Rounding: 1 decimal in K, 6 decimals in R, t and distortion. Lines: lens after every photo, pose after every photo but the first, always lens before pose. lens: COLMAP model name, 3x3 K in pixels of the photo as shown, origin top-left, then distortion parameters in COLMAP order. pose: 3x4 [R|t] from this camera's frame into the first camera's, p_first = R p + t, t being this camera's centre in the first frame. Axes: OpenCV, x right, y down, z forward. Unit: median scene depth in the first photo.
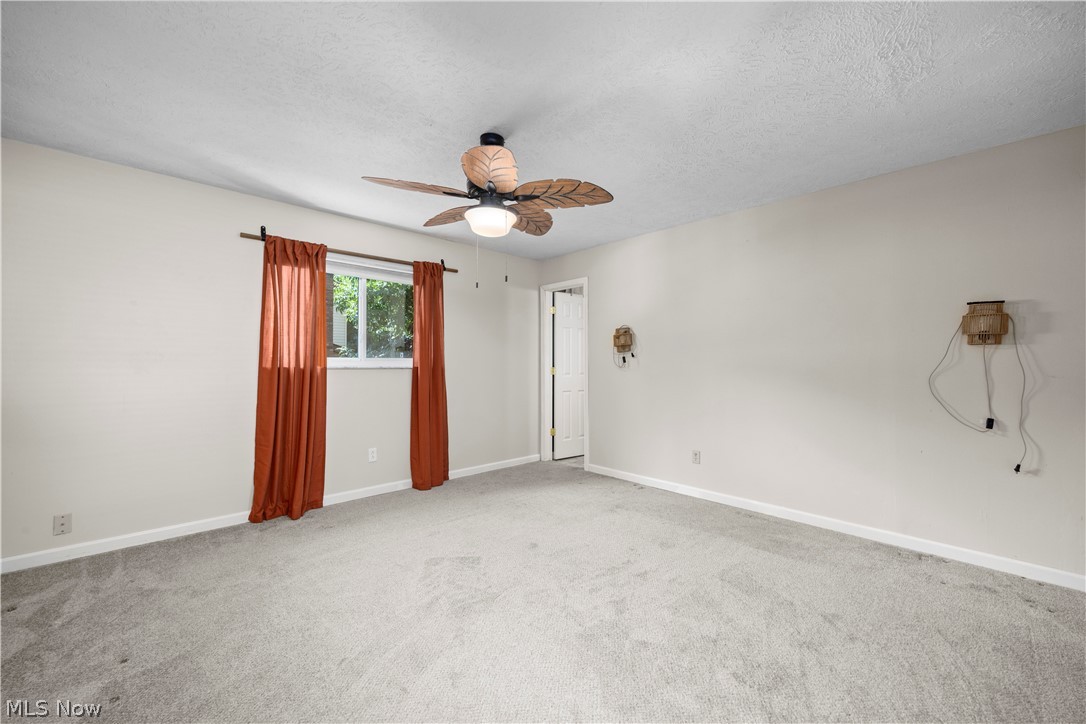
lens RADIAL K [[424.1, 0, 544.7], [0, 424.1, 358.2], [0, 0, 1]] dist [0.001051, 0.000141]
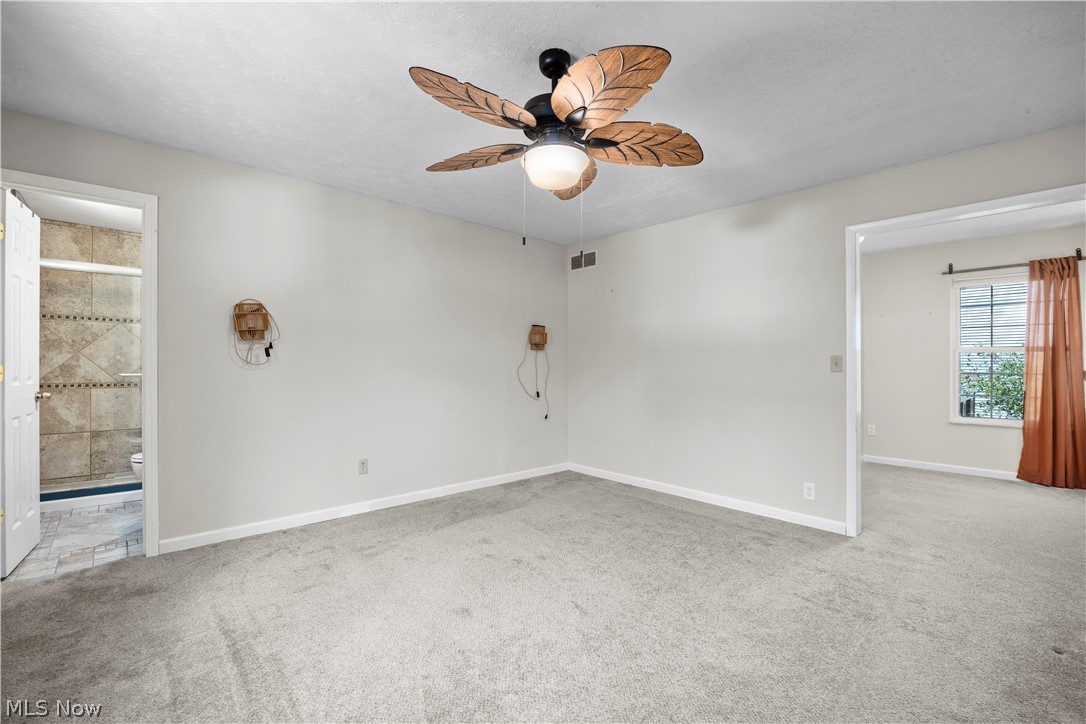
lens RADIAL K [[466.6, 0, 540.4], [0, 466.6, 359.4], [0, 0, 1]] dist [-0.015618, -0.000099]
pose [[0.037566, 0.000294, 0.999294, -0.732612], [-0.024162, 0.999708, 0.000615, 0.004813], [-0.999002, -0.024168, 0.037562, 0.761767]]
